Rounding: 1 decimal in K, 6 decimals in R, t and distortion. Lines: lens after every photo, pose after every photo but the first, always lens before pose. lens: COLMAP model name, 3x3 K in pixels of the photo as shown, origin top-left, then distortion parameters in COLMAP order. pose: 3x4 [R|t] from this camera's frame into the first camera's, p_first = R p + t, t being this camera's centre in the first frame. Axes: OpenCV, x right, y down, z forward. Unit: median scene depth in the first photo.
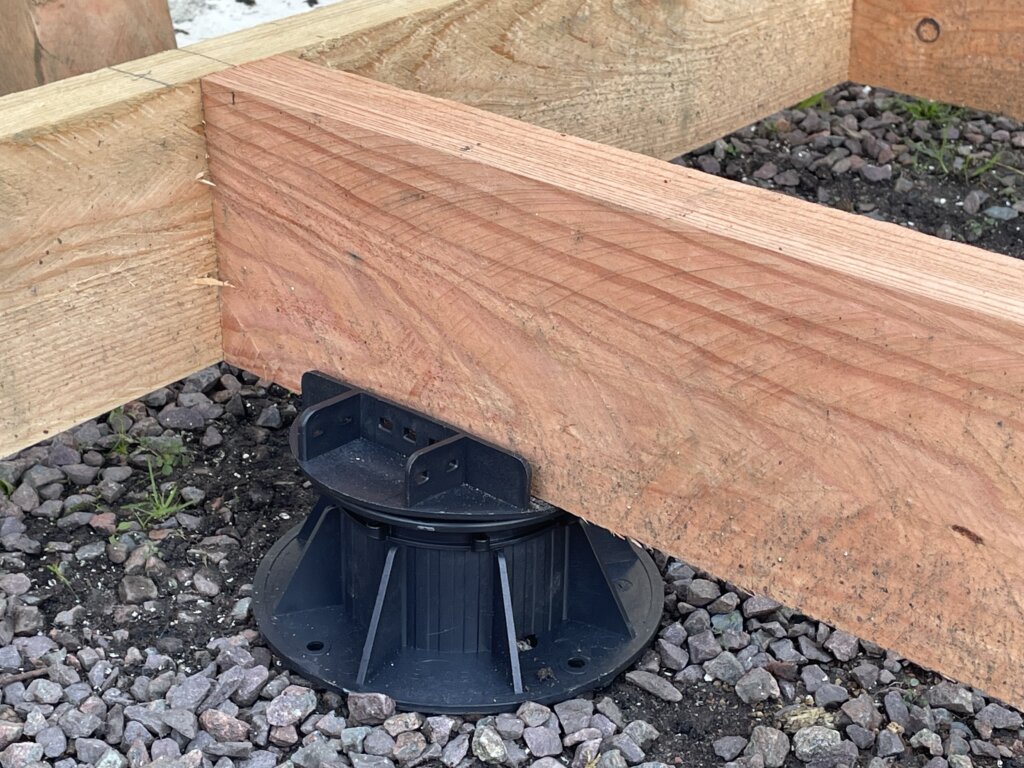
lens RADIAL K [[1845.0, 0, 512.0], [0, 1845.0, 384.0], [0, 0, 1]] dist [0.093300, 0.008113]
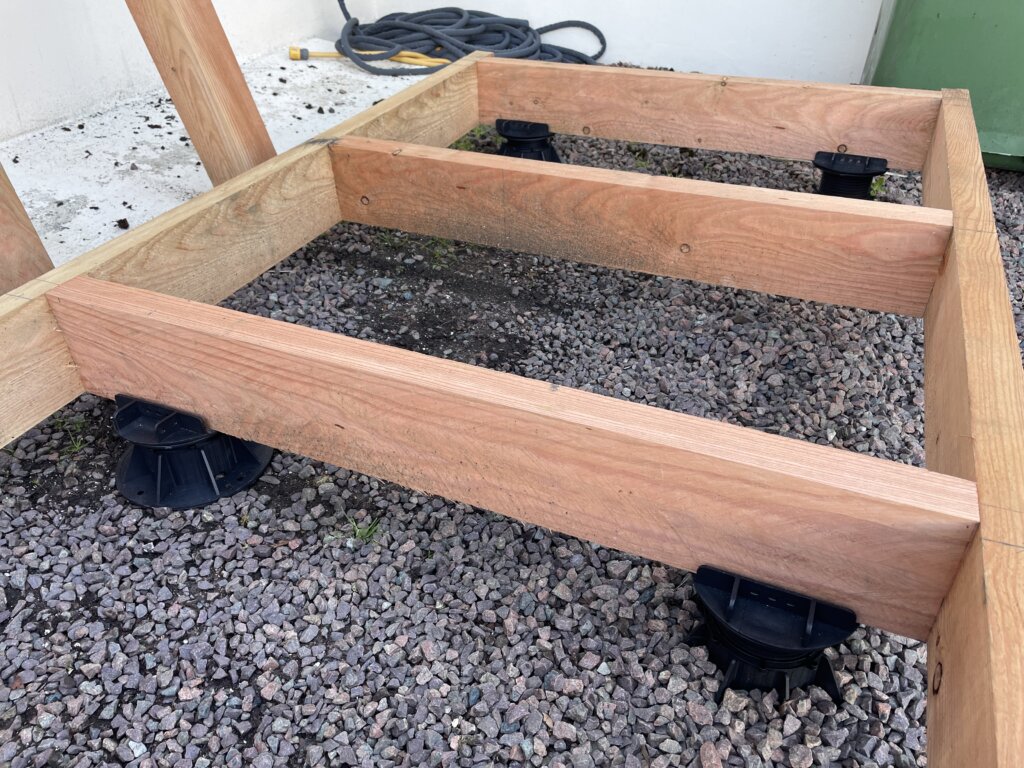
lens RADIAL K [[764.2, 0, 512.0], [0, 764.2, 384.0], [0, 0, 1]] dist [0.101646, -0.127752]
pose [[0.957361, -0.186252, 0.220841, 0.197826], [0.152236, 0.974930, 0.162280, -0.120153], [-0.245530, -0.121740, 0.961714, -0.232549]]
